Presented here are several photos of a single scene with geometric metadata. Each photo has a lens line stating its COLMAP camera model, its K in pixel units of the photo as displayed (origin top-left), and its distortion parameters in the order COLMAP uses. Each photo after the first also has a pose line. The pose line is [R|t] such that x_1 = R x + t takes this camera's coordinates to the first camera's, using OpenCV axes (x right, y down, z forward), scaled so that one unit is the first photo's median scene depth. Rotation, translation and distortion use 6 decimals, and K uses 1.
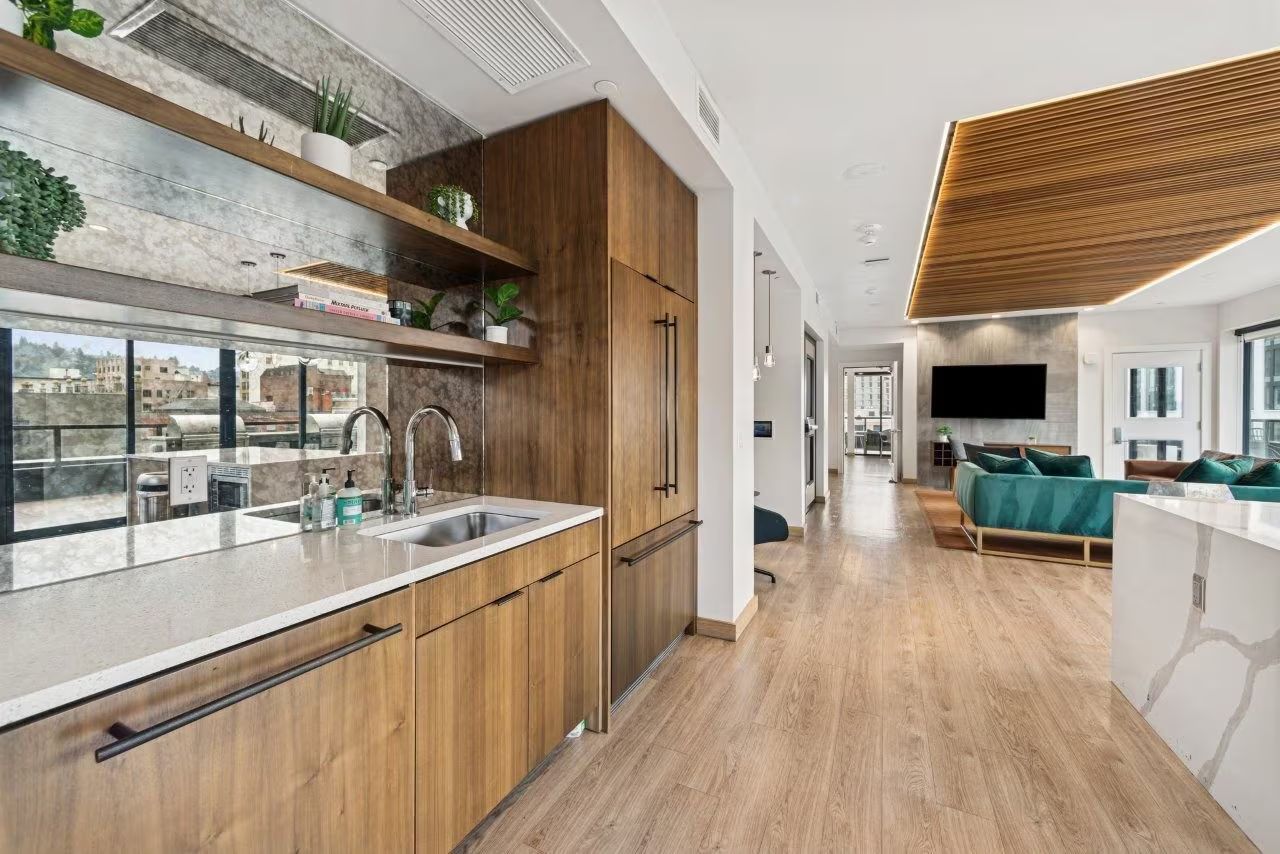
lens RADIAL K [[499.4, 0, 627.1], [0, 499.4, 409.3], [0, 0, 1]] dist [0.002641, -0.000121]
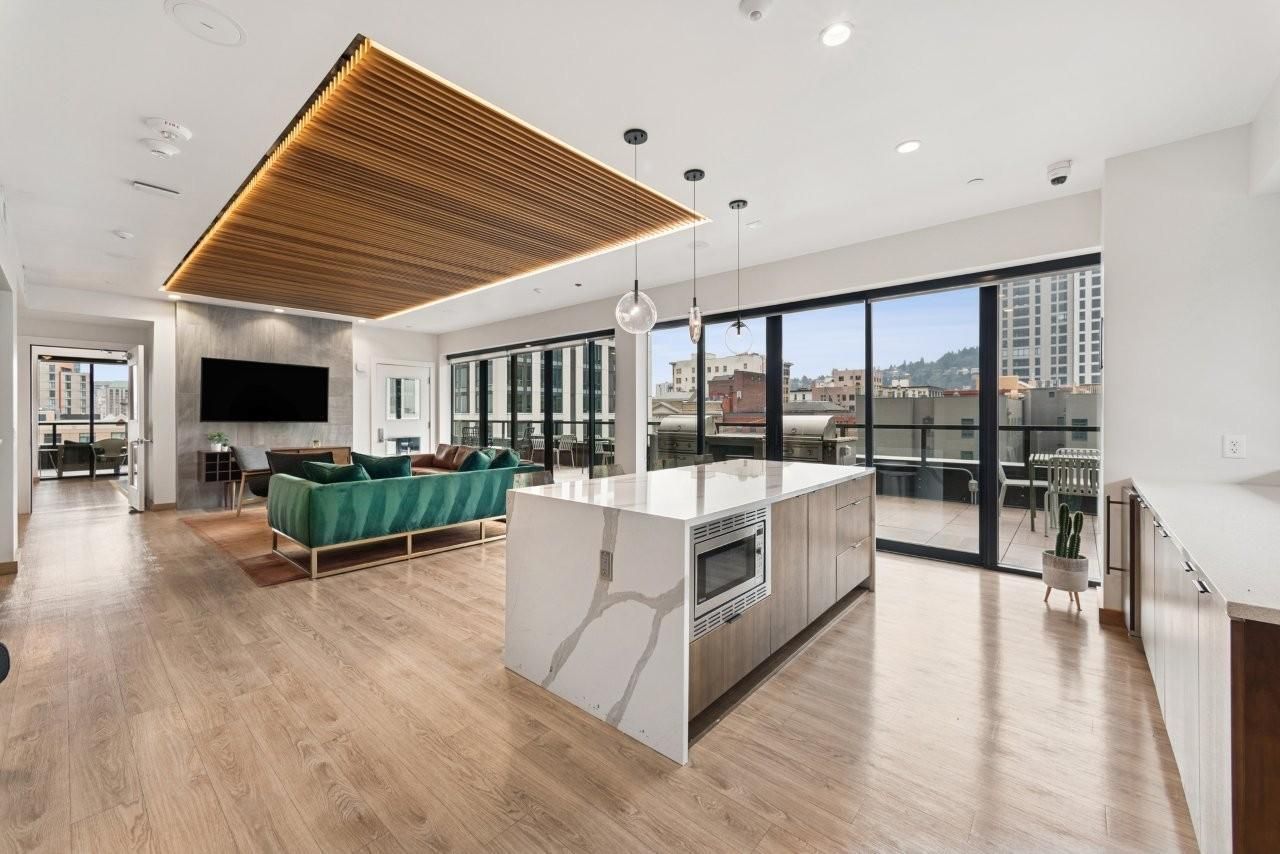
lens RADIAL K [[500.1, 0, 642.8], [0, 500.1, 415.7], [0, 0, 1]] dist [0.002661, 0.000427]
pose [[0.236200, -0.002858, 0.971700, 0.000475], [-0.003925, 0.999985, 0.003895, 0.000787], [-0.971697, -0.004734, 0.236185, 0.140997]]
